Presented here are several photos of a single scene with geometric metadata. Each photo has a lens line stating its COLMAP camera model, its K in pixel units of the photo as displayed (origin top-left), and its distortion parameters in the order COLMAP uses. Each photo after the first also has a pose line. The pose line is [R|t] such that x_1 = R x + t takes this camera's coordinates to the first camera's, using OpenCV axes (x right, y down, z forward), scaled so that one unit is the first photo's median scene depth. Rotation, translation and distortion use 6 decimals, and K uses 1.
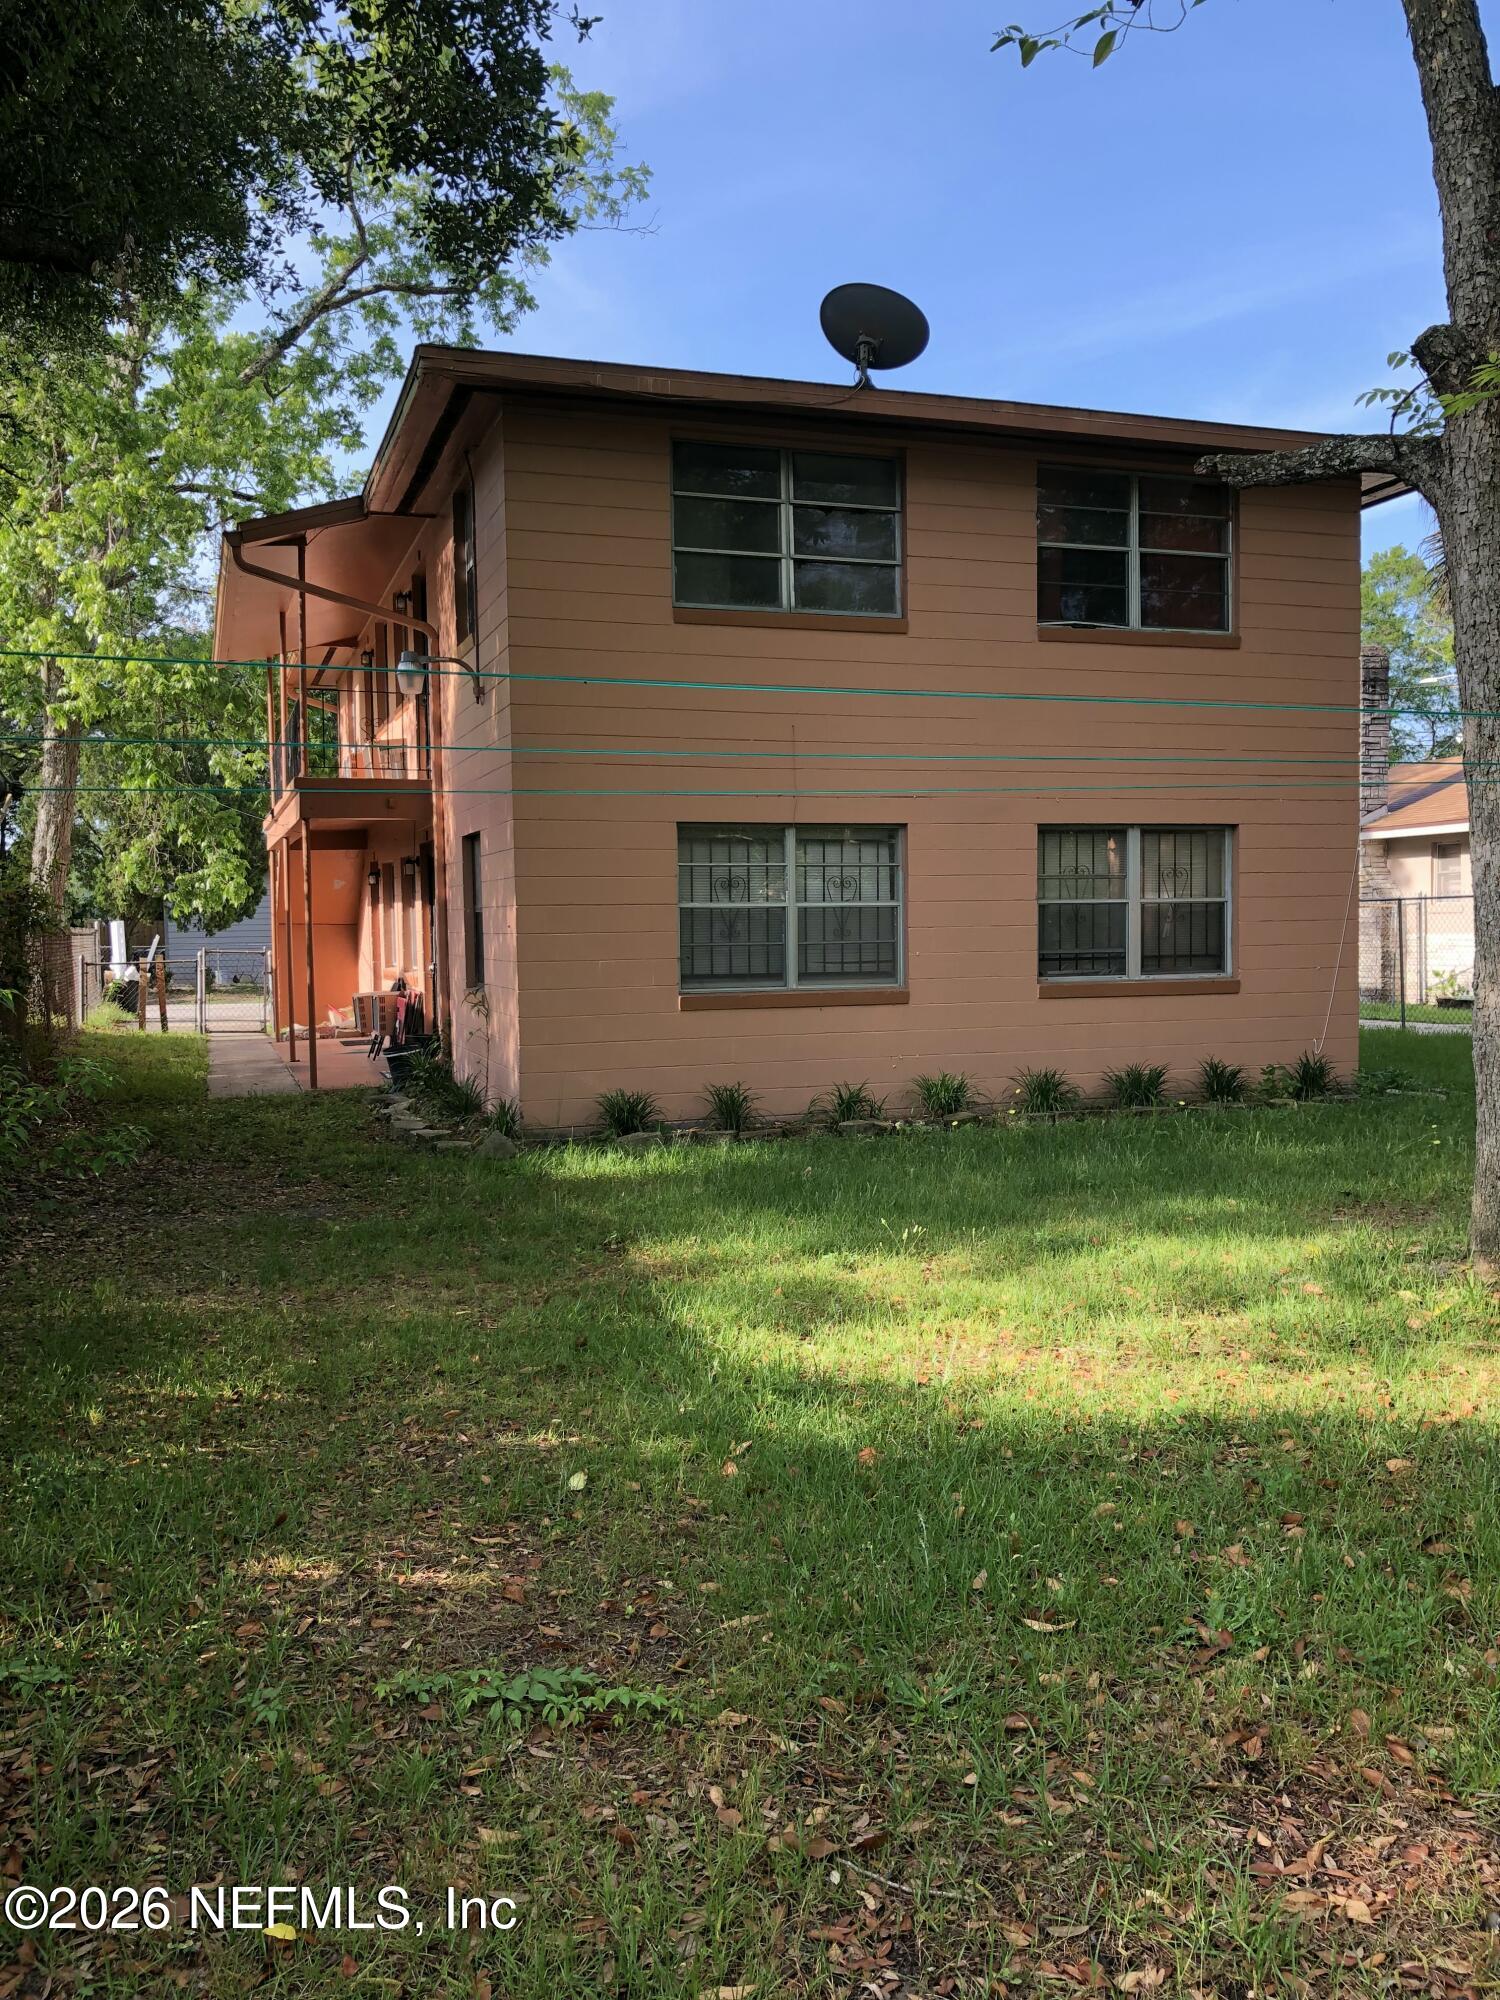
lens RADIAL K [[1649.9, 0, 751.4], [0, 1649.9, 995.9], [0, 0, 1]] dist [0.022762, -0.043726]
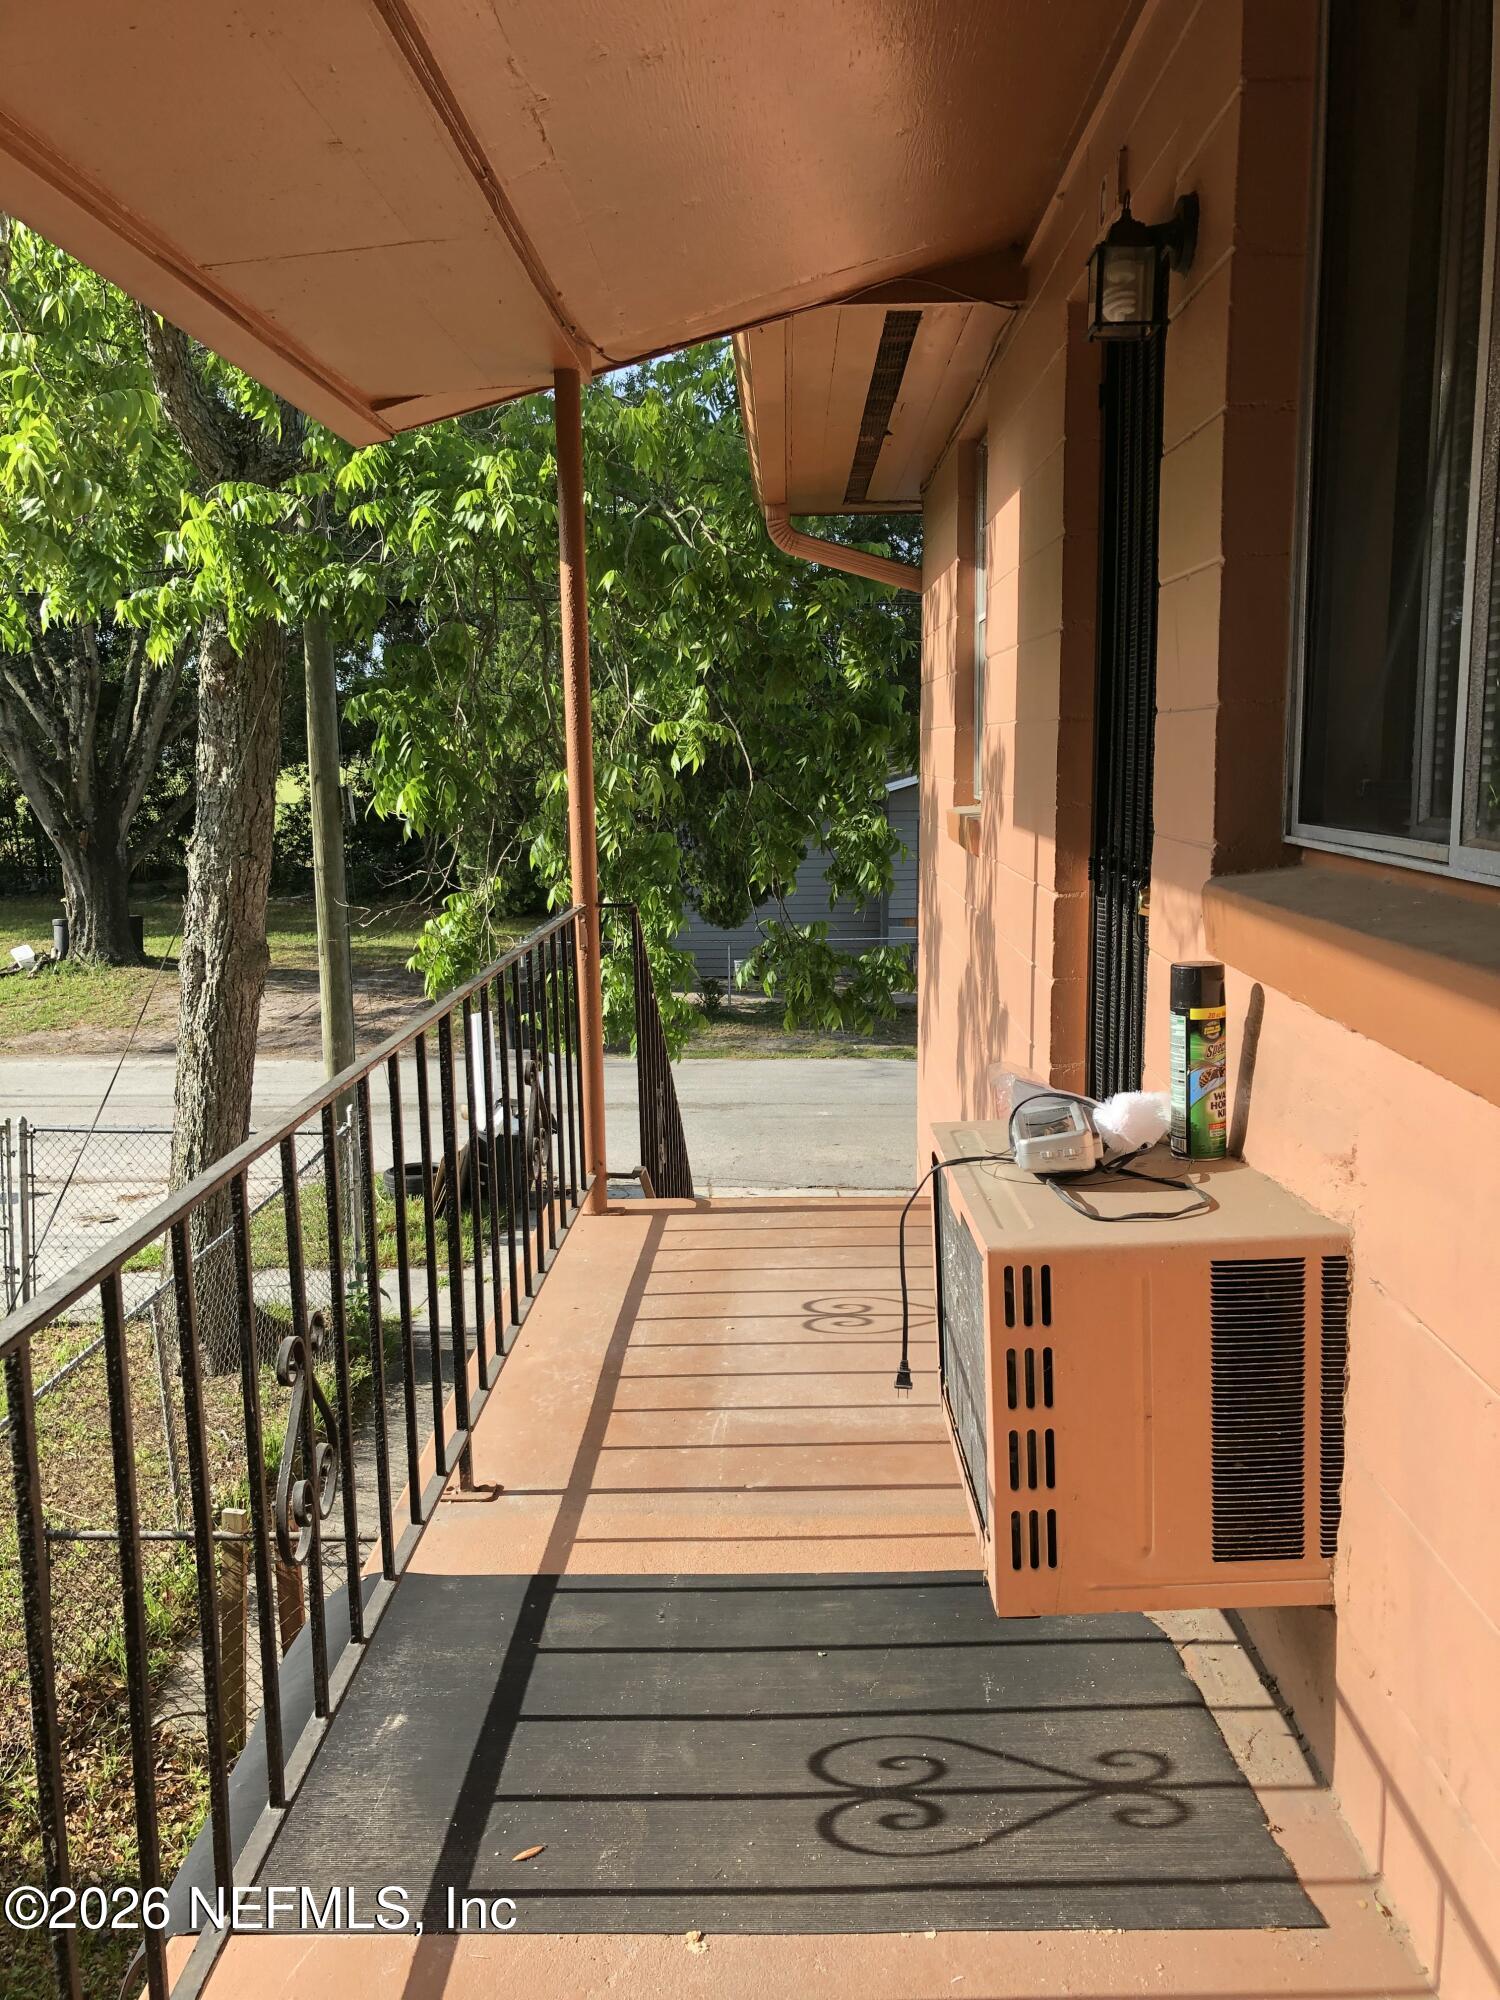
lens RADIAL K [[1649.9, 0, 751.2], [0, 1649.9, 1002.4], [0, 0, 1]] dist [0.022762, -0.043726]
pose [[0.939602, 0.059513, -0.337055, -0.160336], [-0.018941, 0.992299, 0.122407, -0.123713], [0.341744, -0.108630, 0.933494, 0.646001]]
